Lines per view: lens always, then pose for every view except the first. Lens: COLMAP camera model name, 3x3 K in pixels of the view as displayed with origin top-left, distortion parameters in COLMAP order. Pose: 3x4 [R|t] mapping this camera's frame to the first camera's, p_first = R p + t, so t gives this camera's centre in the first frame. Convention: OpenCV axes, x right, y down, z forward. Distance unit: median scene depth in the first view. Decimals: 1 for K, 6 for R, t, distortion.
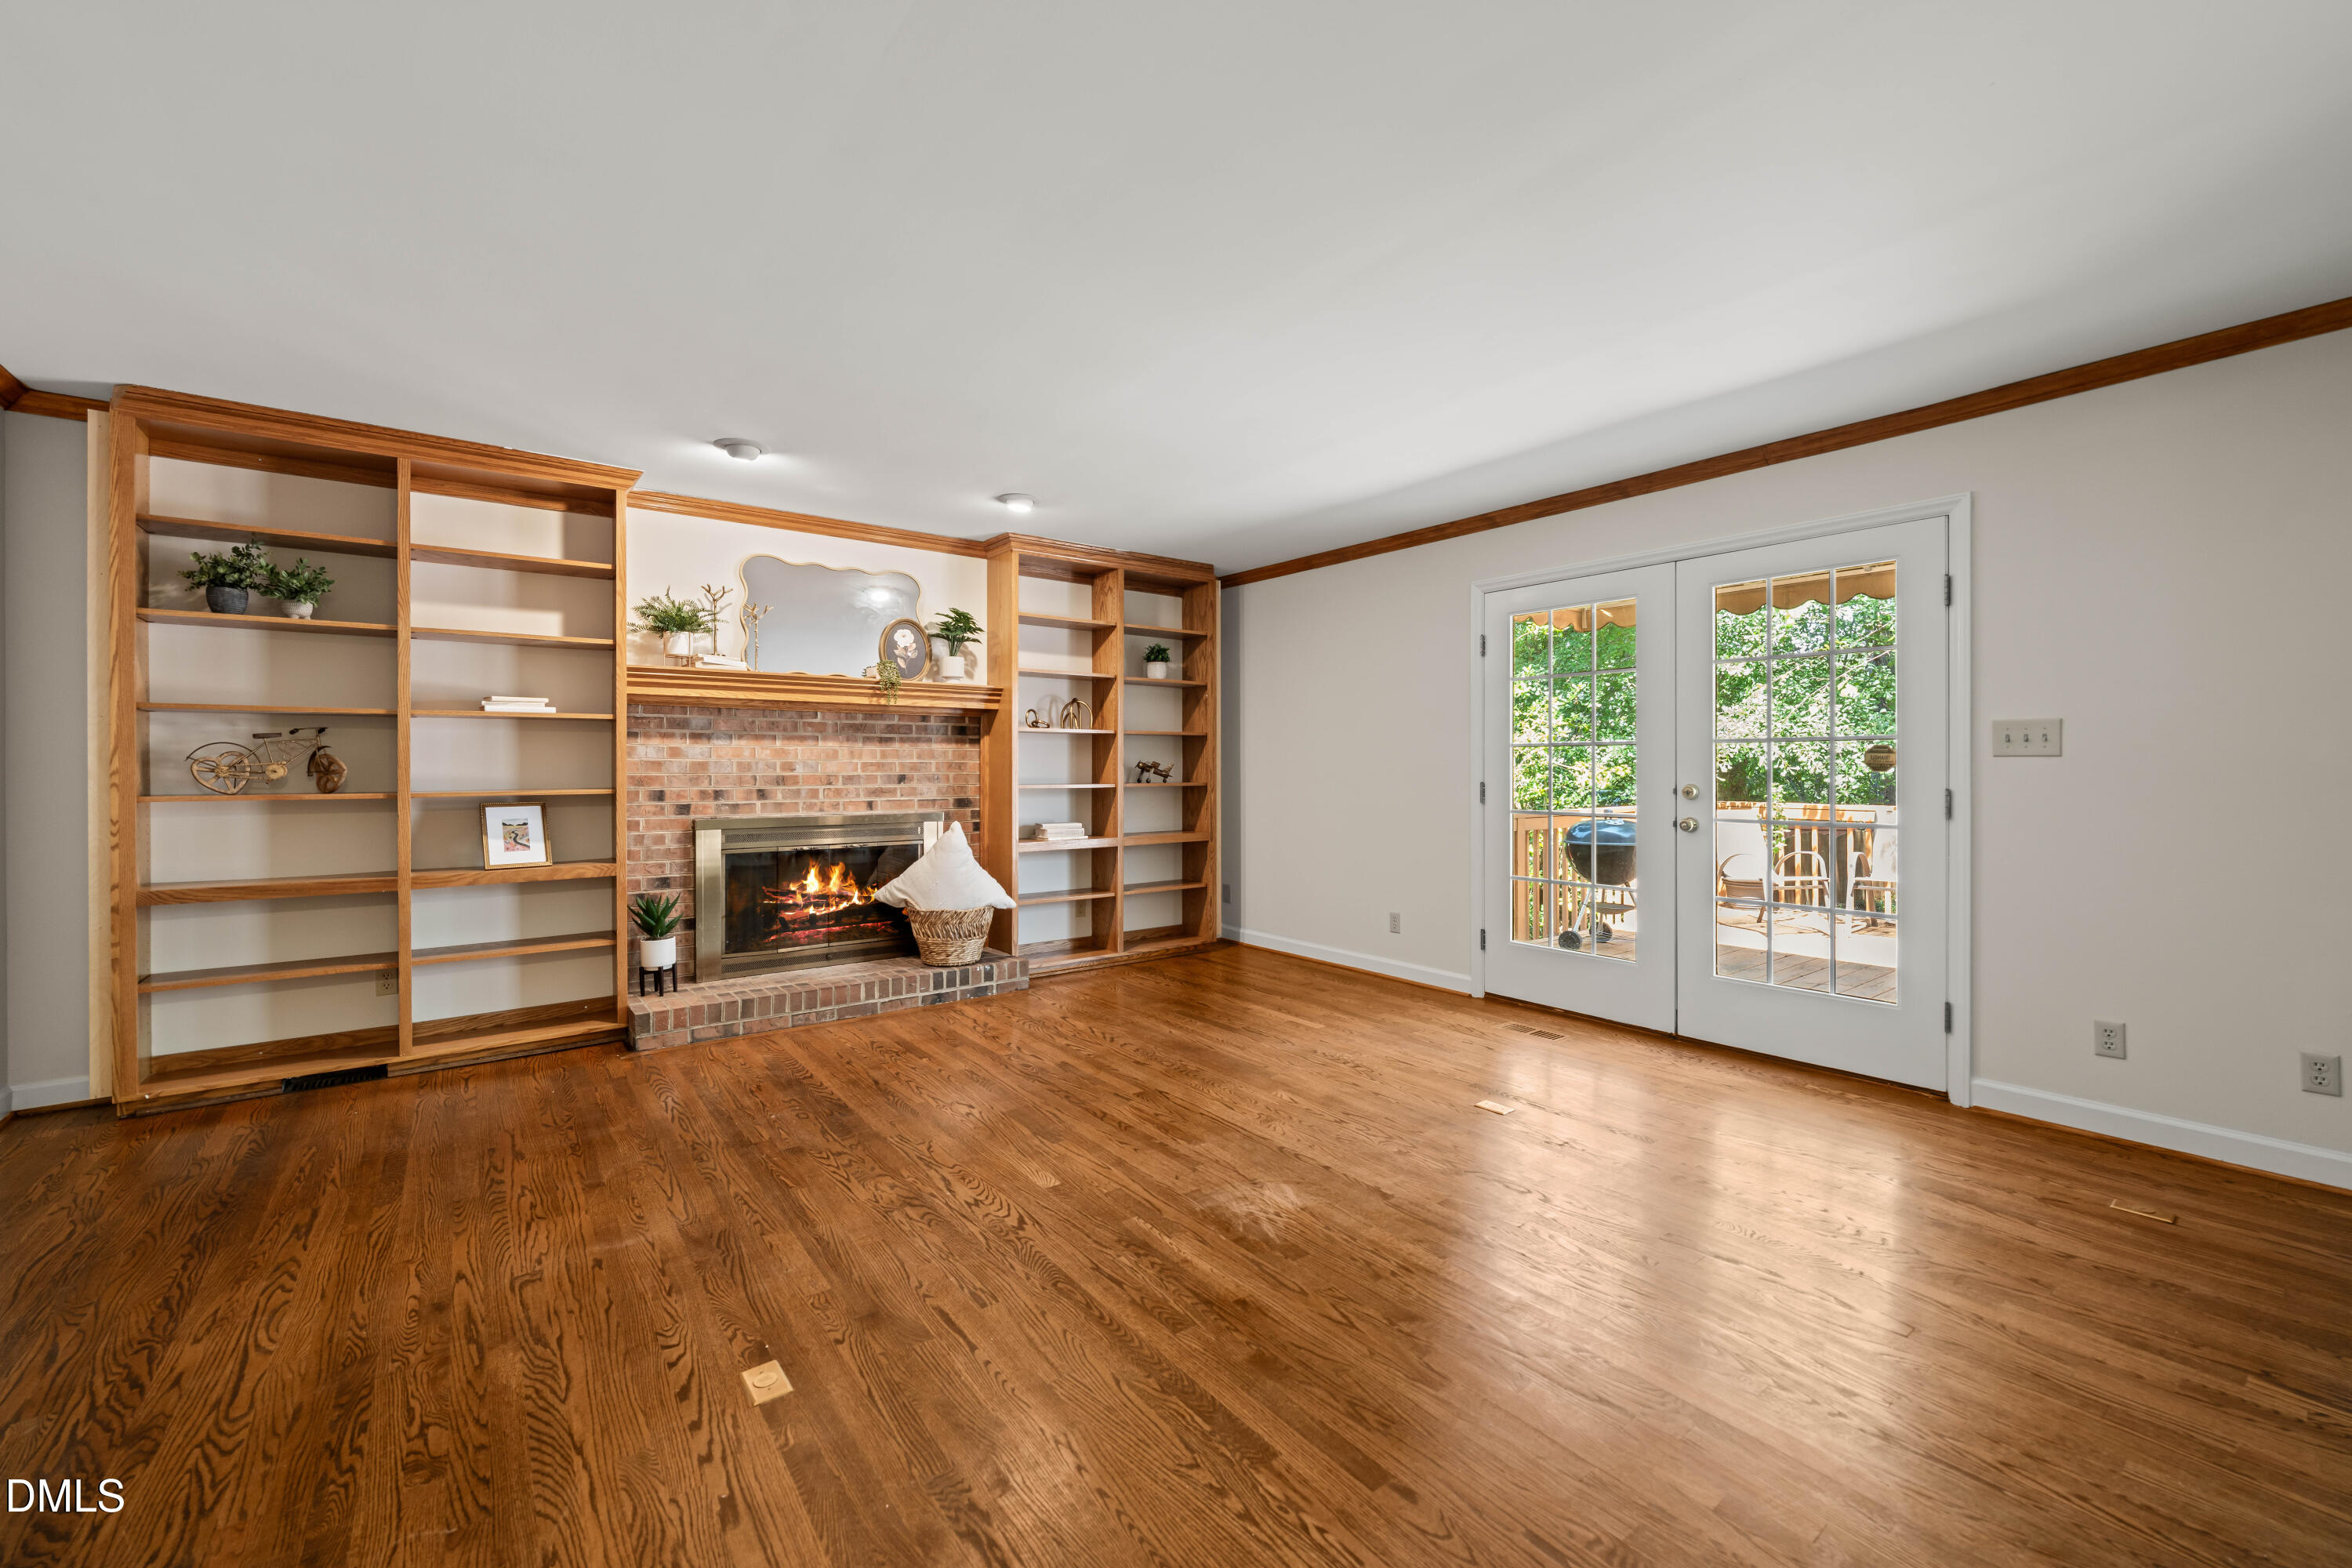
lens RADIAL K [[948.5, 0, 1166.1], [0, 948.5, 770.8], [0, 0, 1]] dist [0.000095, -0.000105]
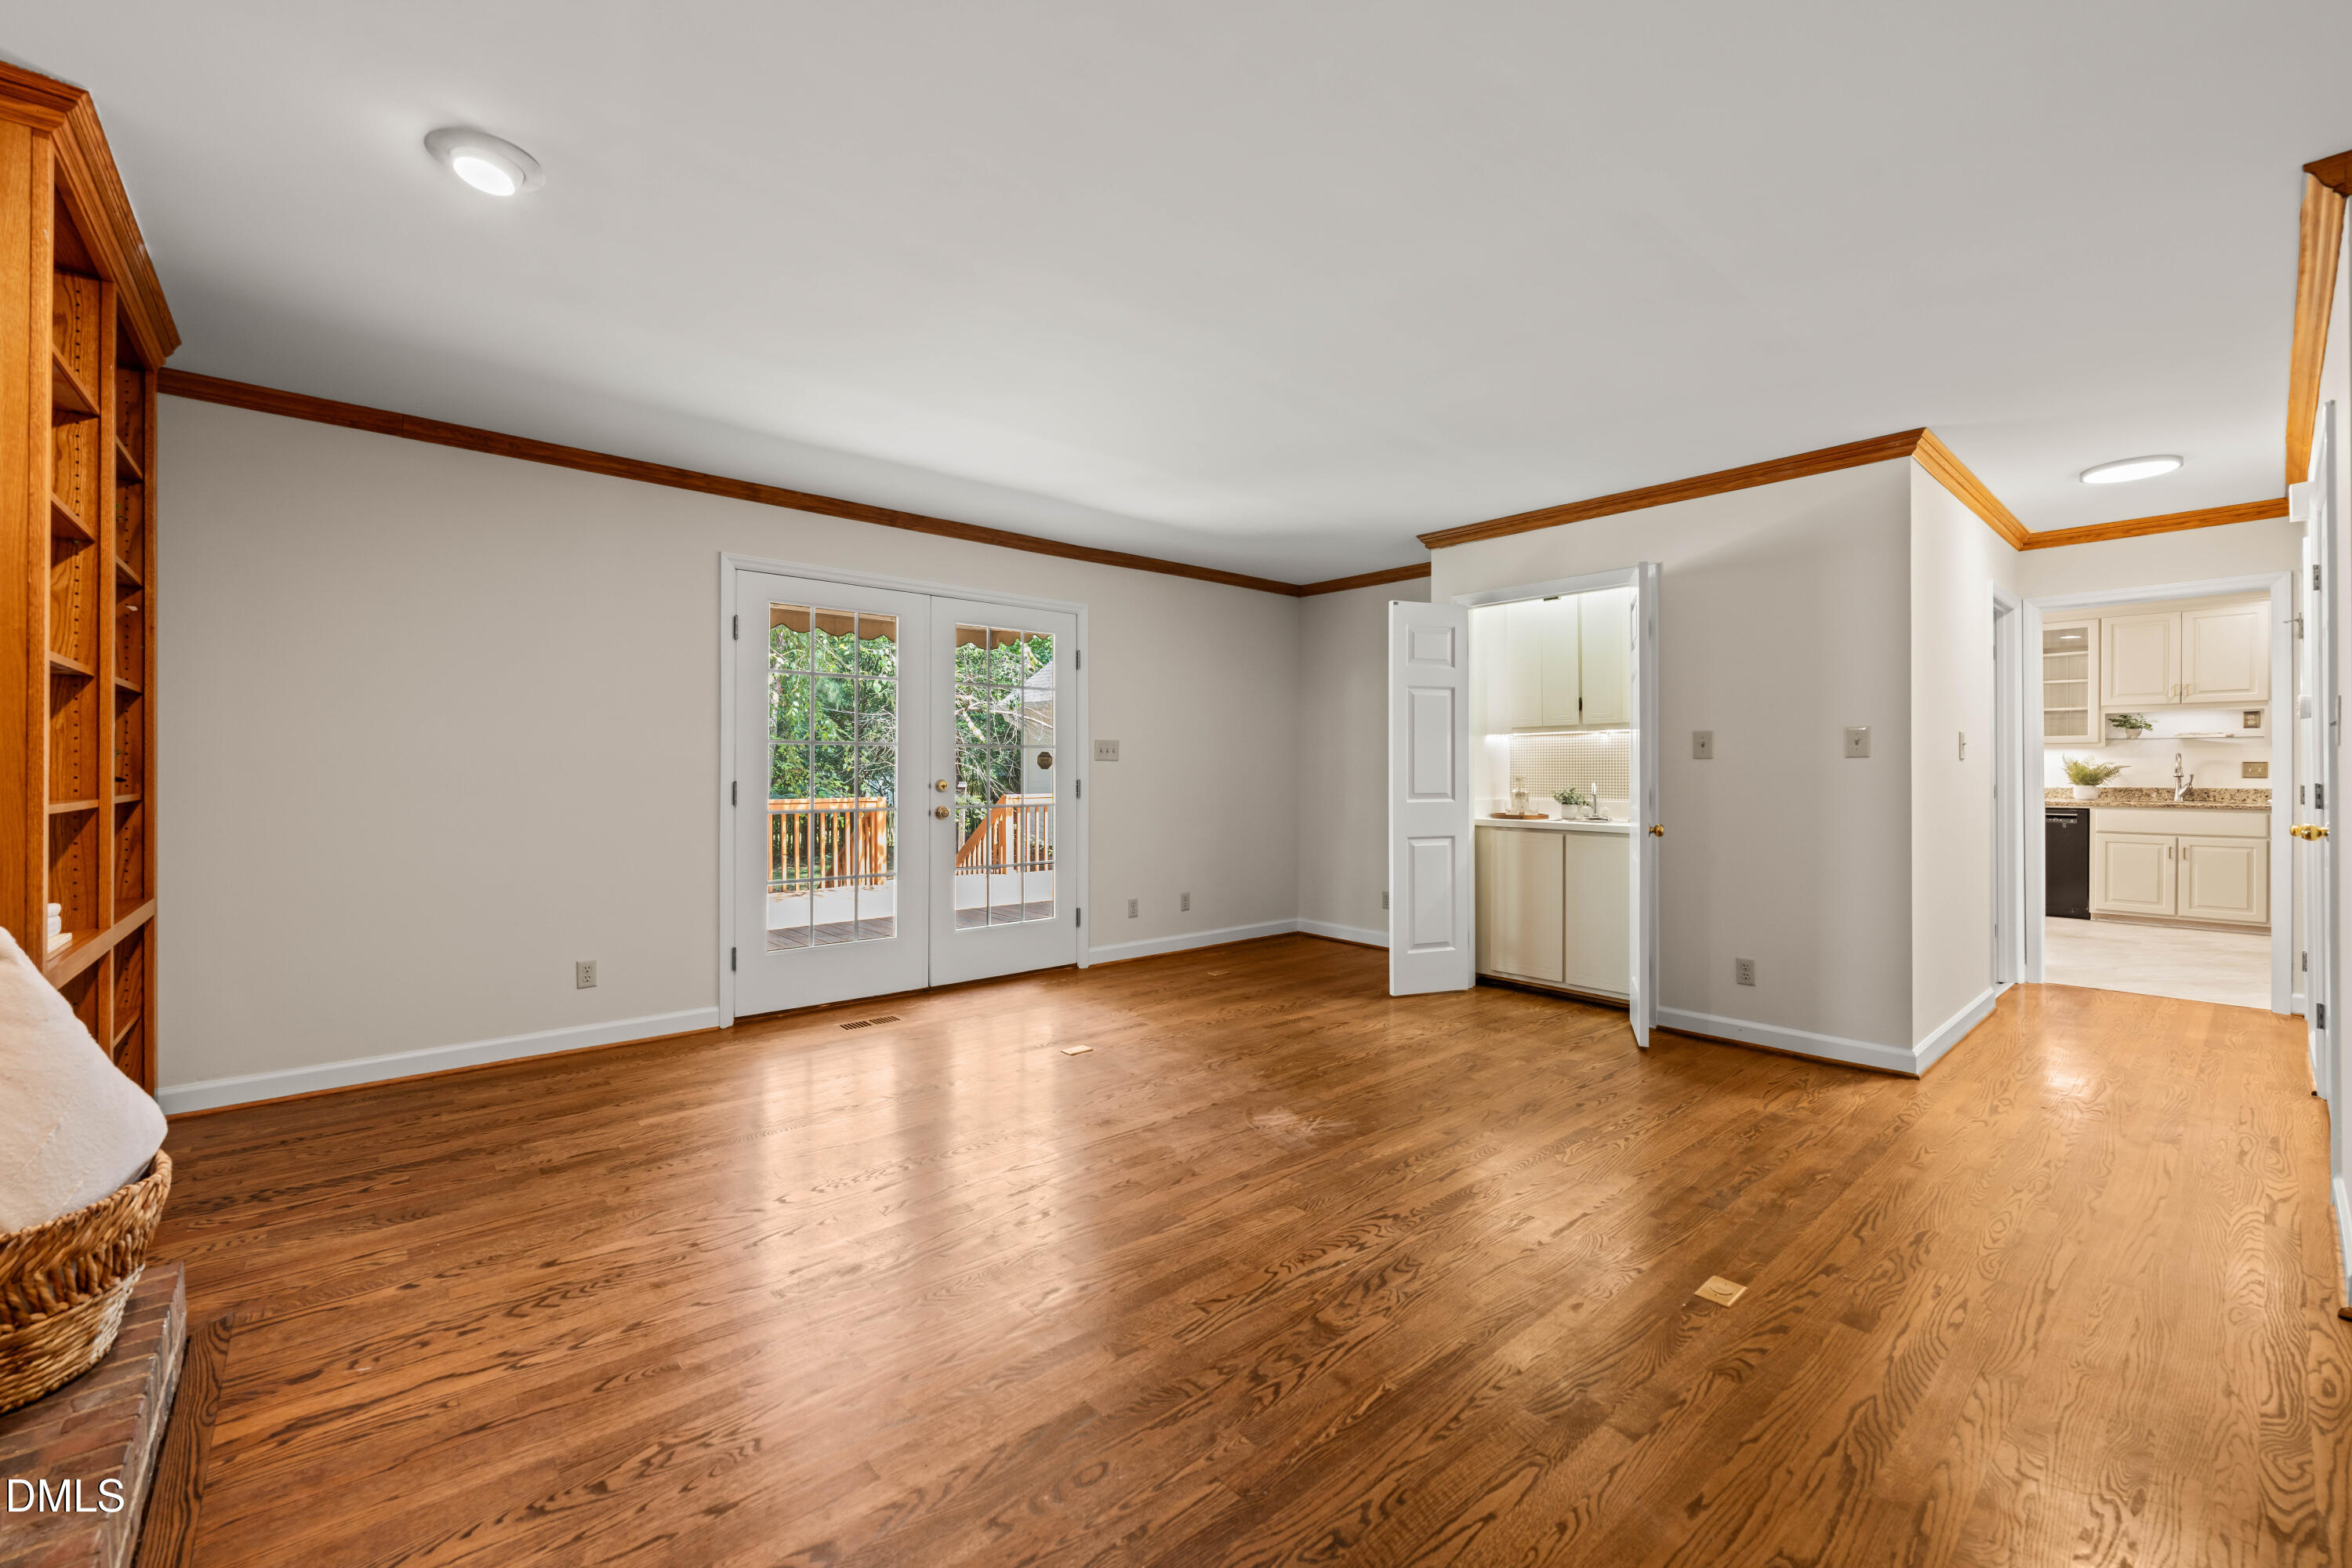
lens RADIAL K [[948.5, 0, 1166.1], [0, 948.5, 770.8], [0, 0, 1]] dist [0.000095, -0.000105]
pose [[-0.068079, 0.000671, 0.997680, -1.049454], [0.002804, 0.999996, -0.000481, 0.007589], [-0.997676, 0.002765, -0.068080, 1.202974]]
